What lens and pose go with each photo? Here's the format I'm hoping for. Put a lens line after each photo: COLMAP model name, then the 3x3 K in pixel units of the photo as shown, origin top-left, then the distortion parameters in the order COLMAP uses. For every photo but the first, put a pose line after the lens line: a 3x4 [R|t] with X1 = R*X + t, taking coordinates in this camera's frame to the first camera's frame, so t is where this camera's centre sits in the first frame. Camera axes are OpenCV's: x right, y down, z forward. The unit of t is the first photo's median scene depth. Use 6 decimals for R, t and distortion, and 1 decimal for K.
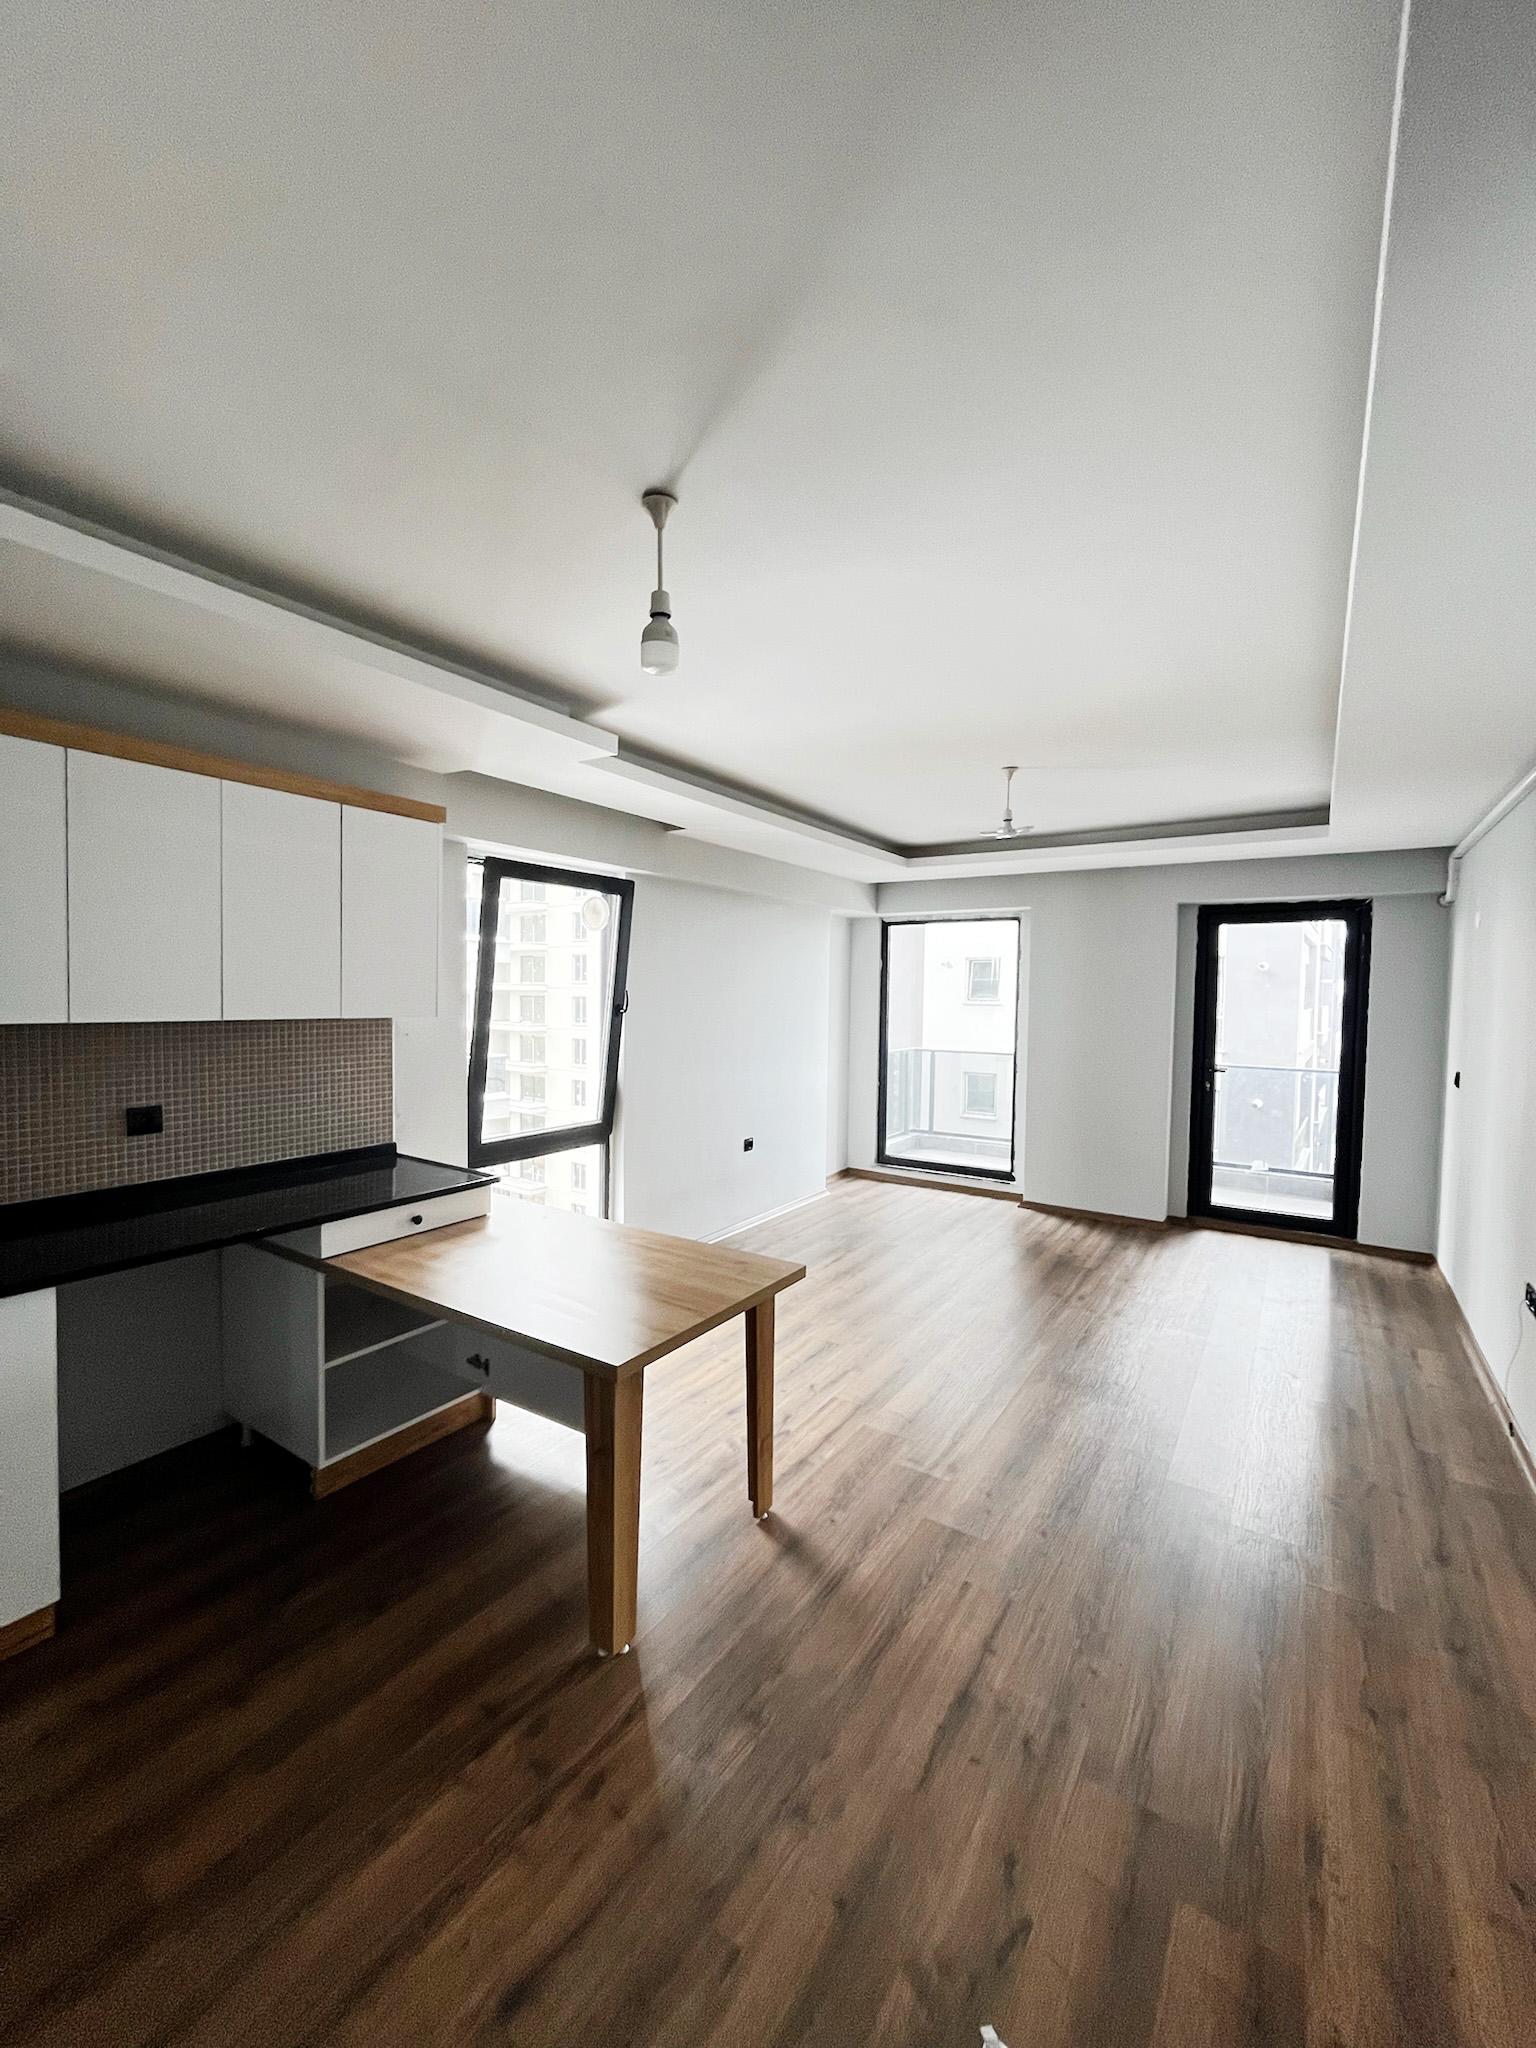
lens RADIAL K [[825.5, 0, 772.8], [0, 825.5, 1020.1], [0, 0, 1]] dist [-0.001734, -0.000346]
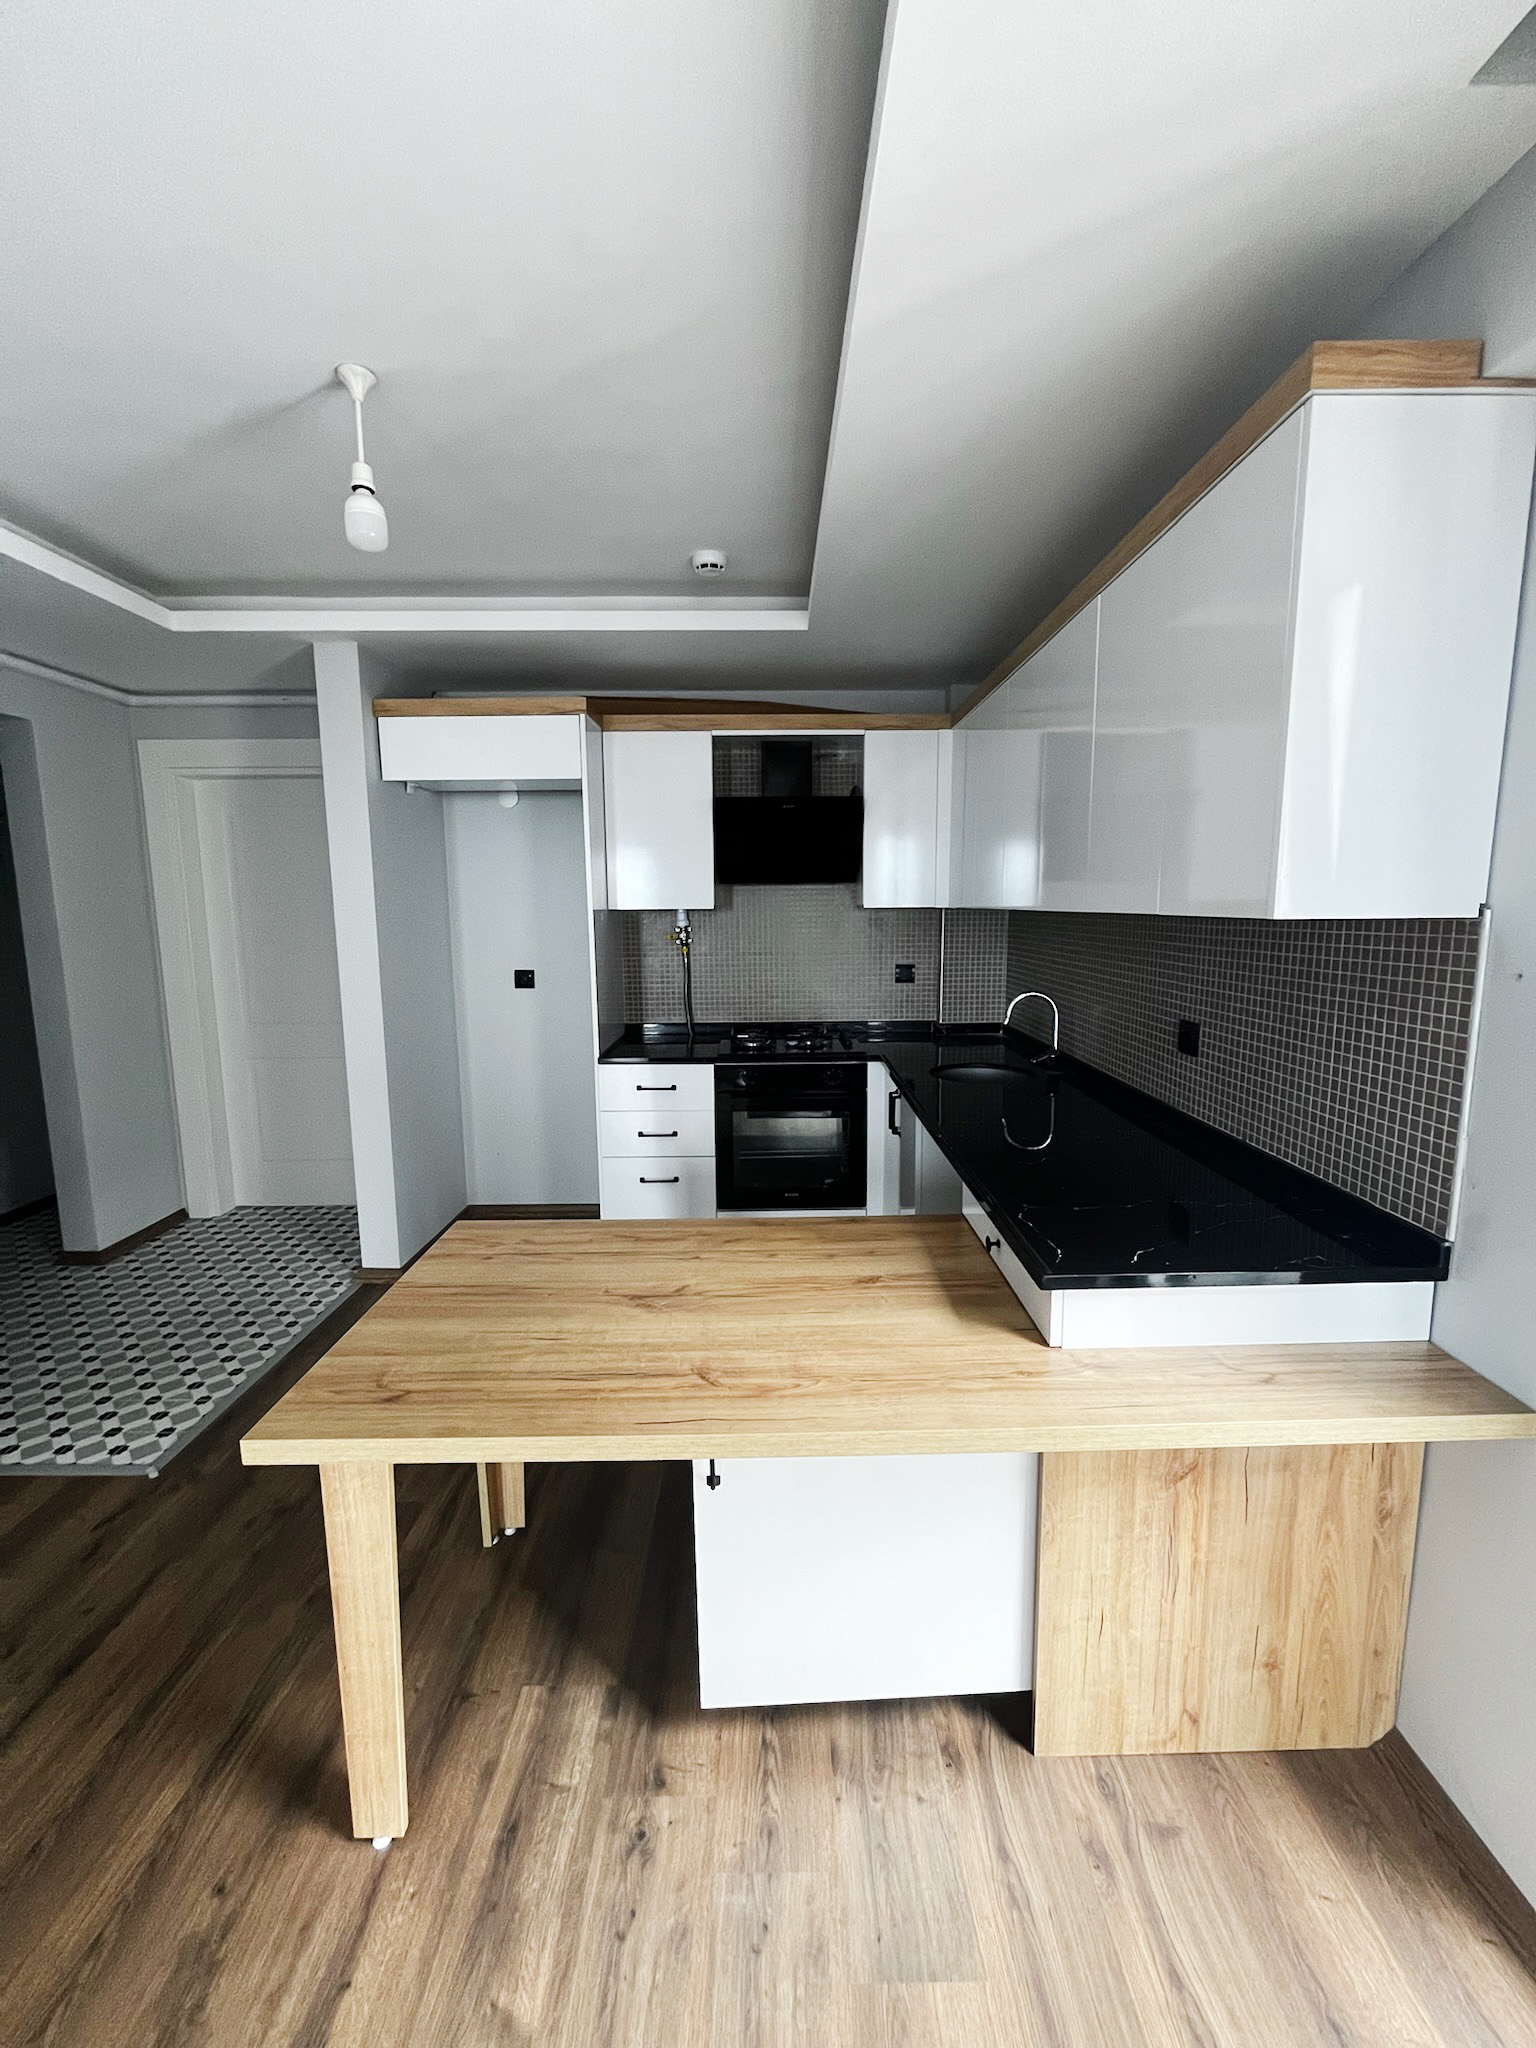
lens RADIAL K [[825.5, 0, 781.6], [0, 825.5, 1018.3], [0, 0, 1]] dist [-0.001734, -0.000346]
pose [[-0.829706, 0.068062, -0.554035, 0.015969], [-0.024982, 0.987016, 0.158665, -0.010159], [0.557641, 0.145486, -0.817233, 0.837014]]
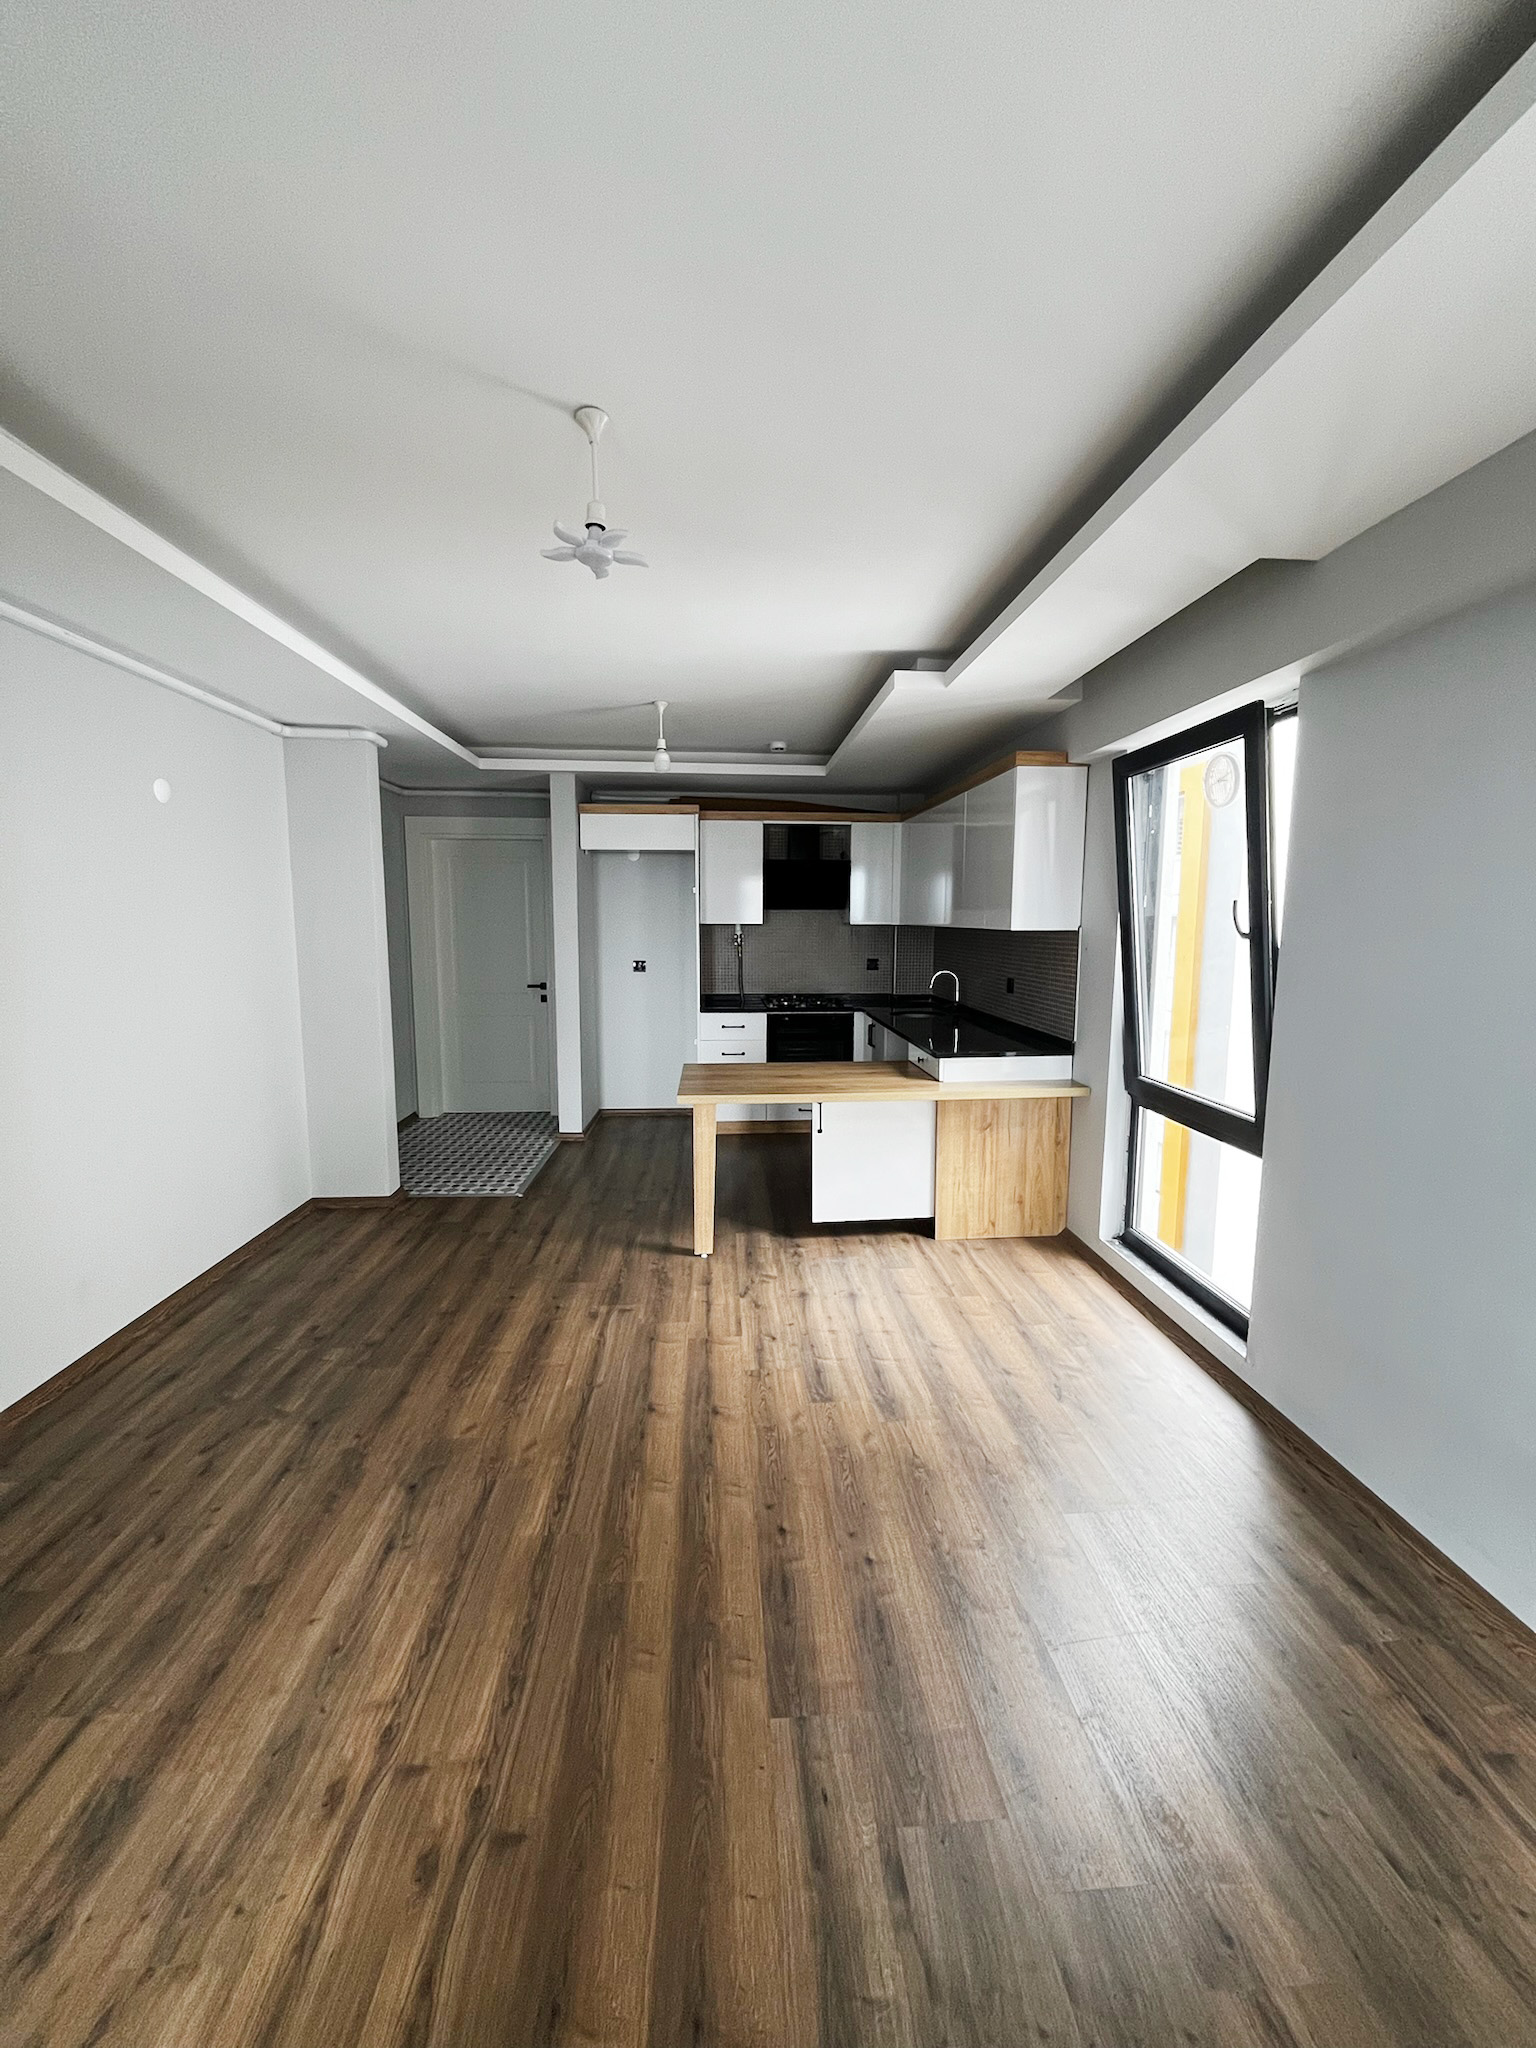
lens RADIAL K [[825.5, 0, 784.5], [0, 825.5, 1015.9], [0, 0, 1]] dist [-0.001734, -0.000346]
pose [[-0.788700, 0.054293, -0.612376, 0.419078], [-0.037122, 0.990069, 0.135590, -0.021628], [0.613656, 0.129672, -0.778852, 1.218898]]
